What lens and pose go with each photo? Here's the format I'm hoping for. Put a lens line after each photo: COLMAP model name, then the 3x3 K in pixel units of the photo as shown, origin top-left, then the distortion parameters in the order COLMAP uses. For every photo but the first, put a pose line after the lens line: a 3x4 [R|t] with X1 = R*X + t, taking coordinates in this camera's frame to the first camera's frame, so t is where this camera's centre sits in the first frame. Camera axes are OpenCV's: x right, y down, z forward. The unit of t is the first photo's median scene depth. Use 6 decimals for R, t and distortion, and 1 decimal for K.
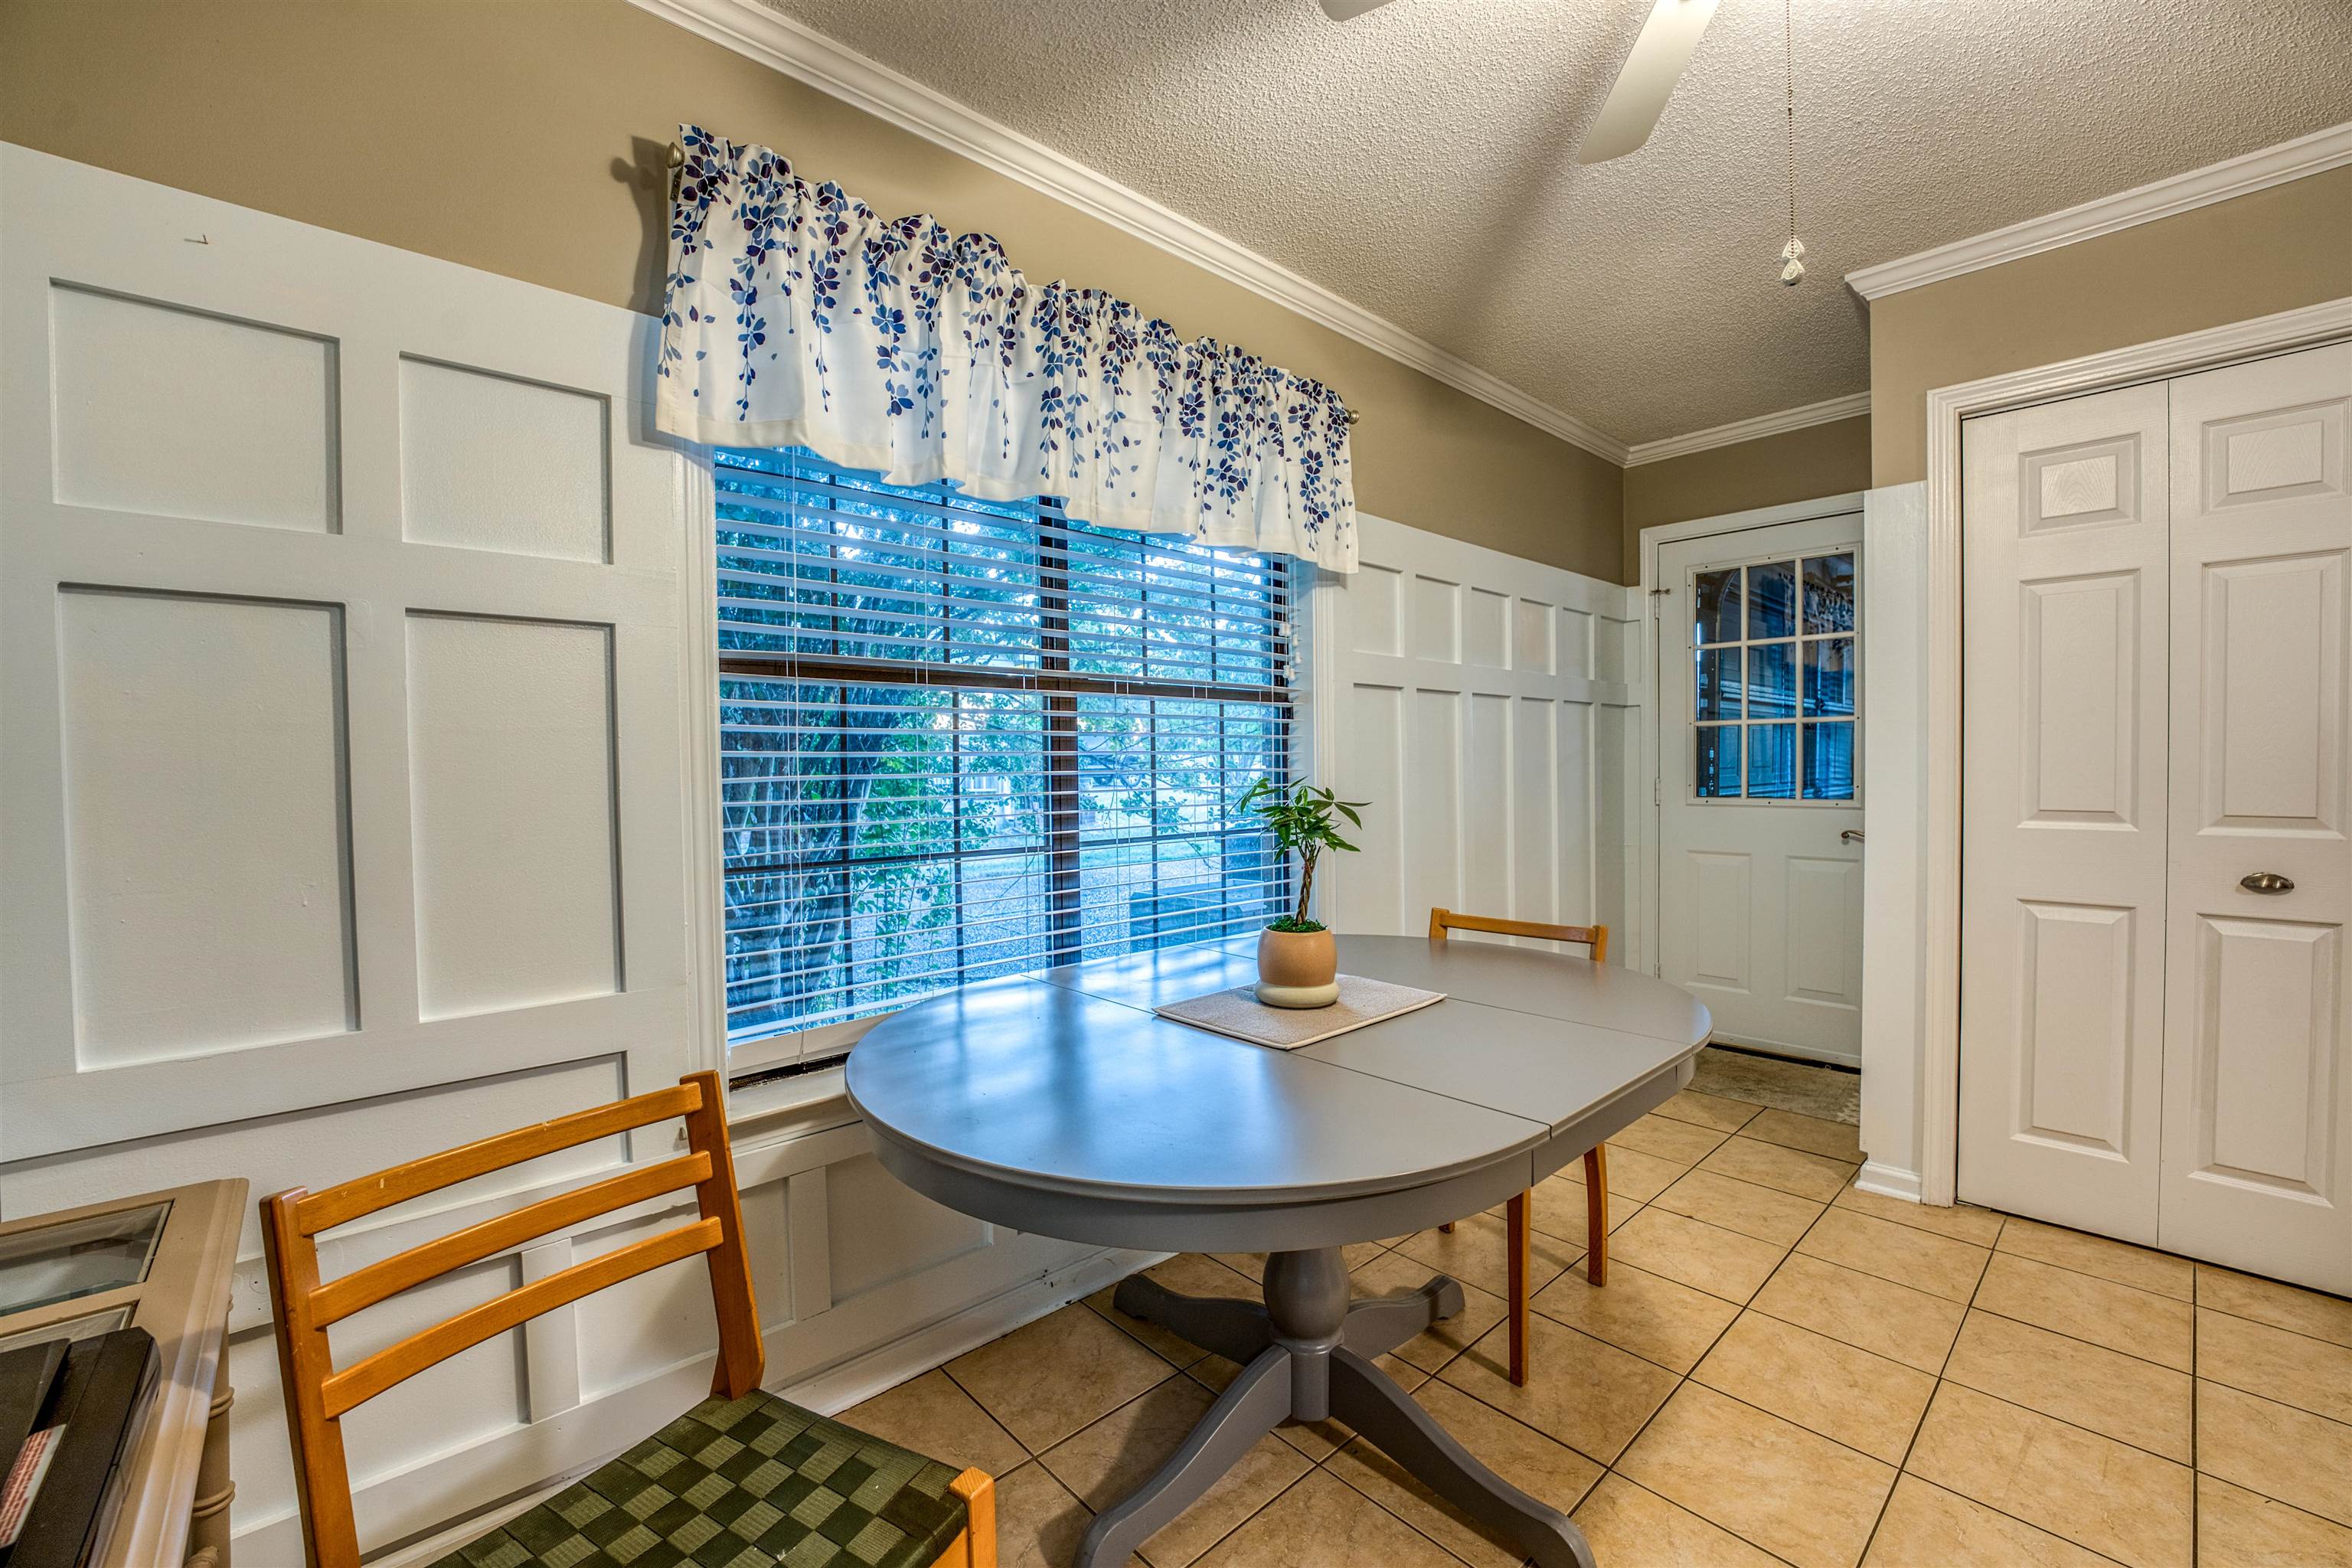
lens RADIAL K [[950.2, 0, 1176.0], [0, 950.2, 784.0], [0, 0, 1]] dist [-0.023463, 0.000853]
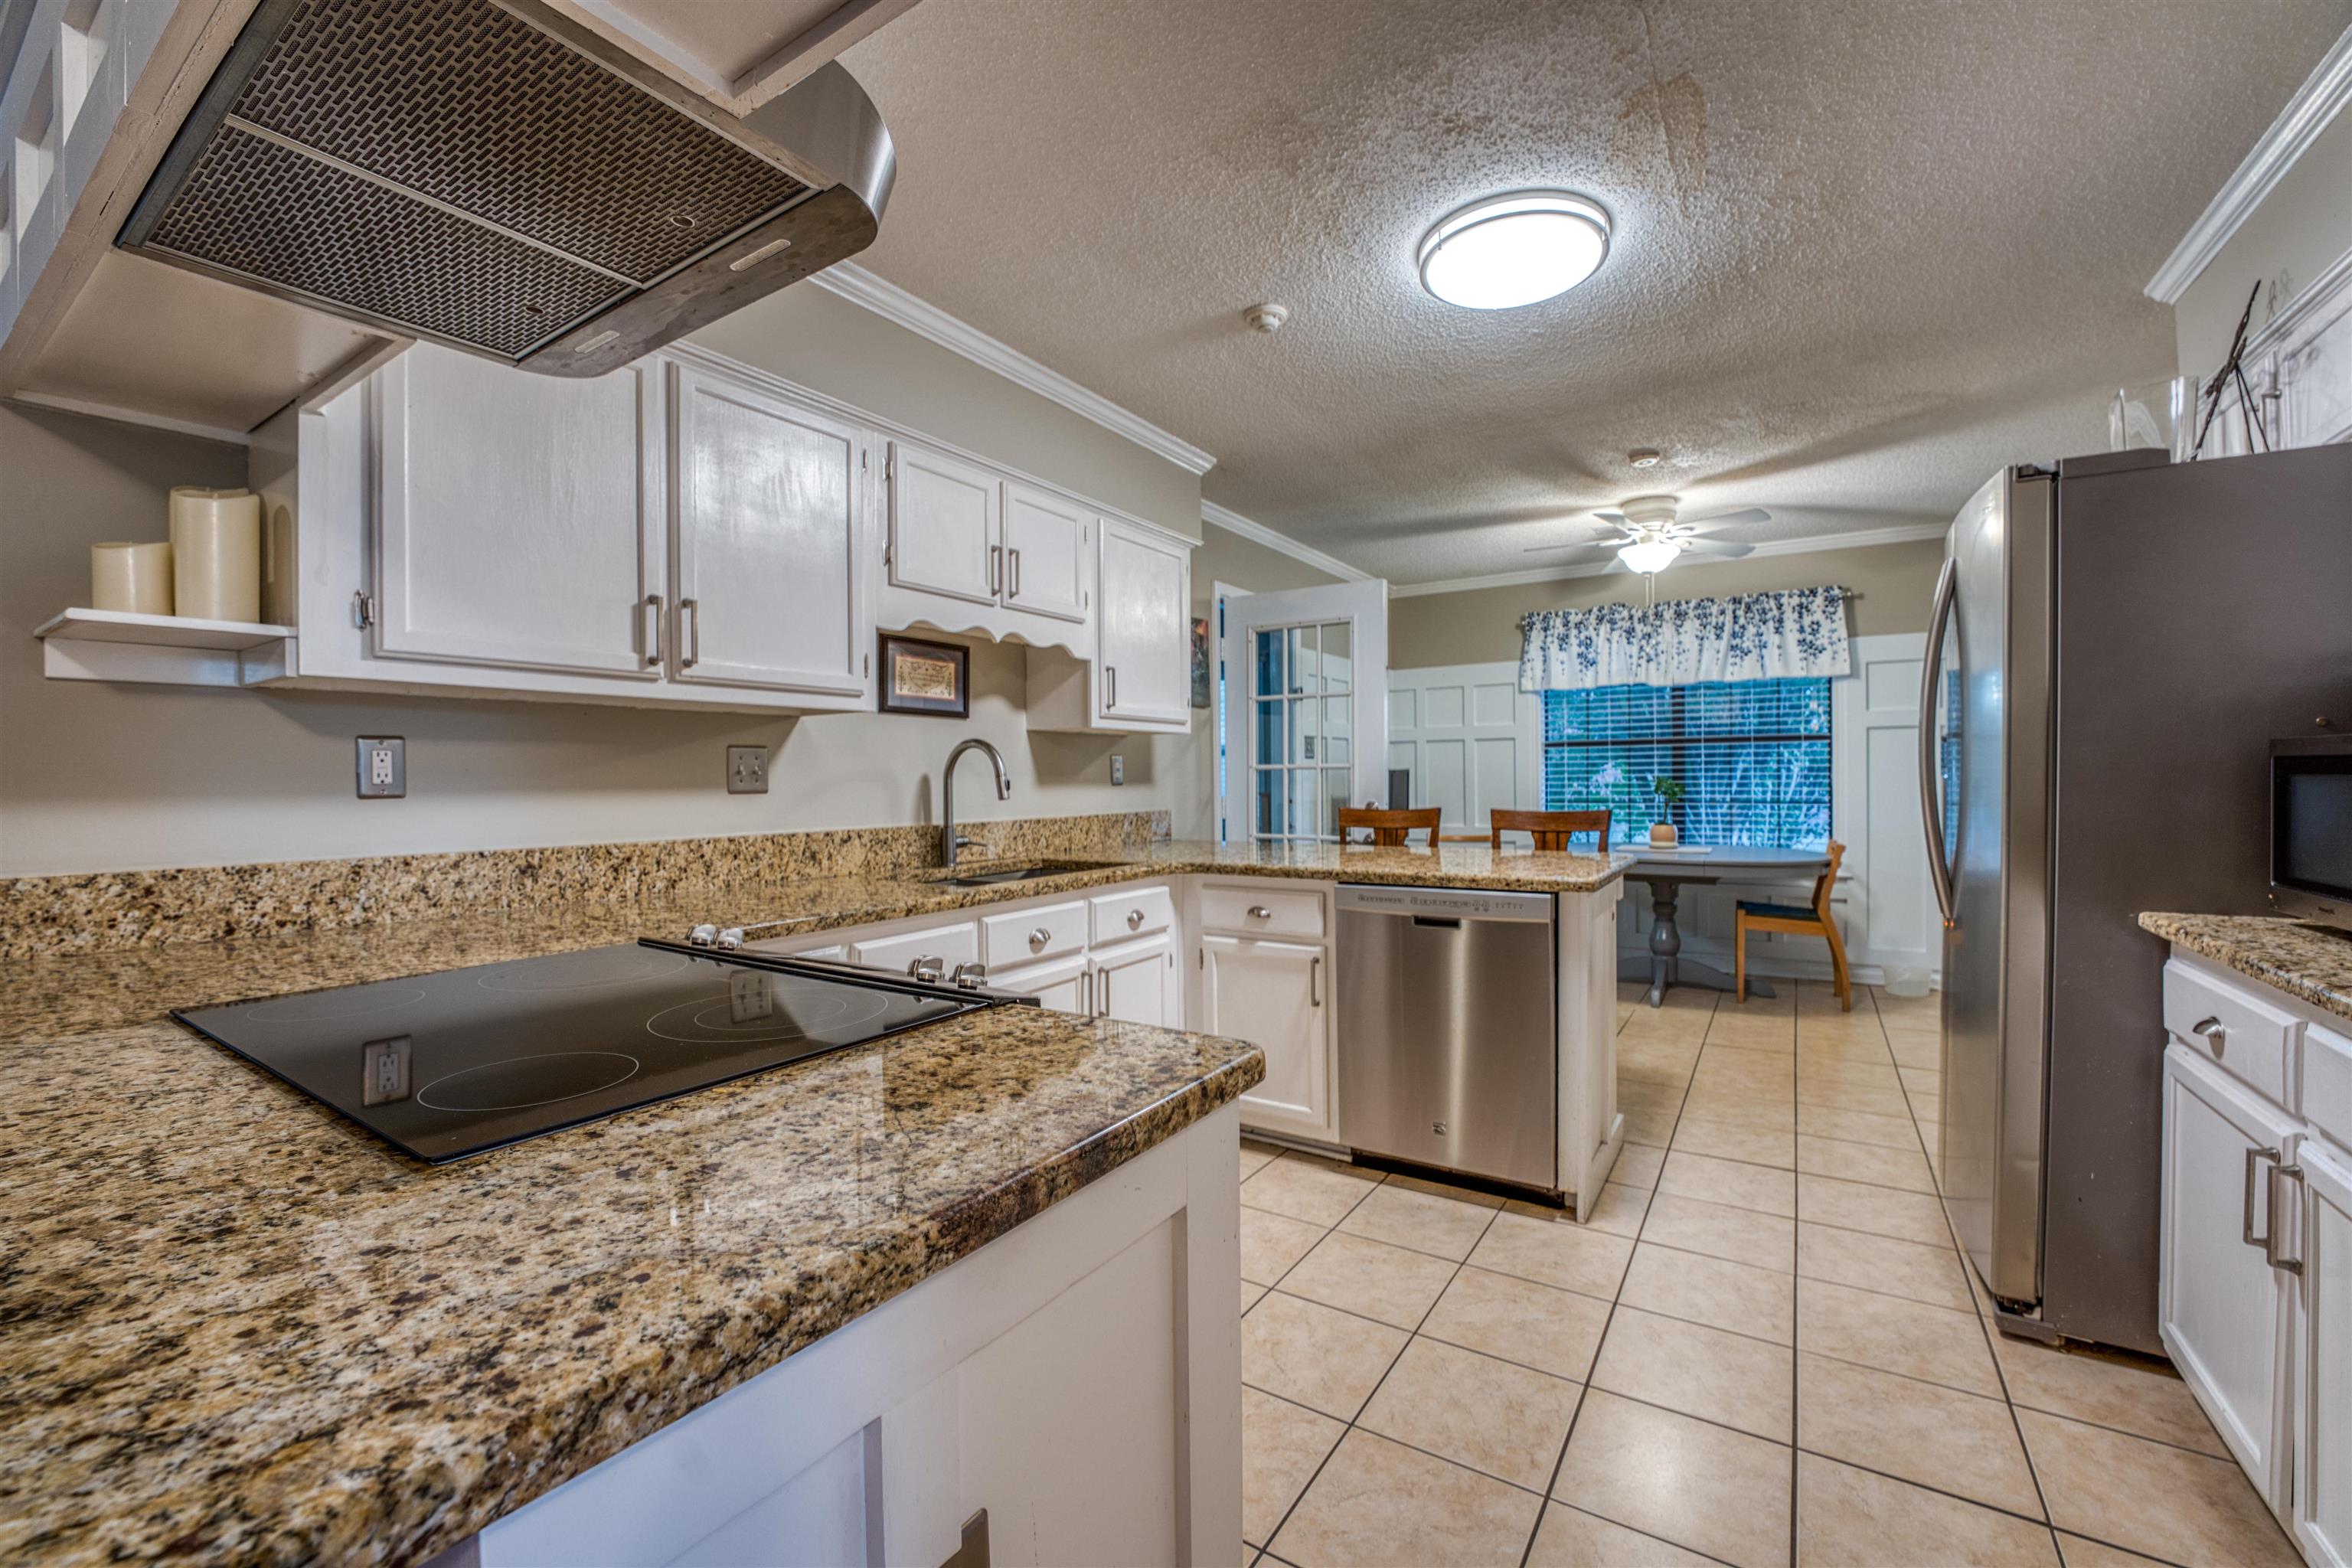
lens RADIAL K [[950.2, 0, 1176.0], [0, 950.2, 784.0], [0, 0, 1]] dist [-0.023463, 0.000853]
pose [[0.248229, 0.007422, -0.968673, 2.689231], [-0.013625, 0.999898, 0.004170, 0.022346], [0.968606, 0.012163, 0.248305, -1.283087]]
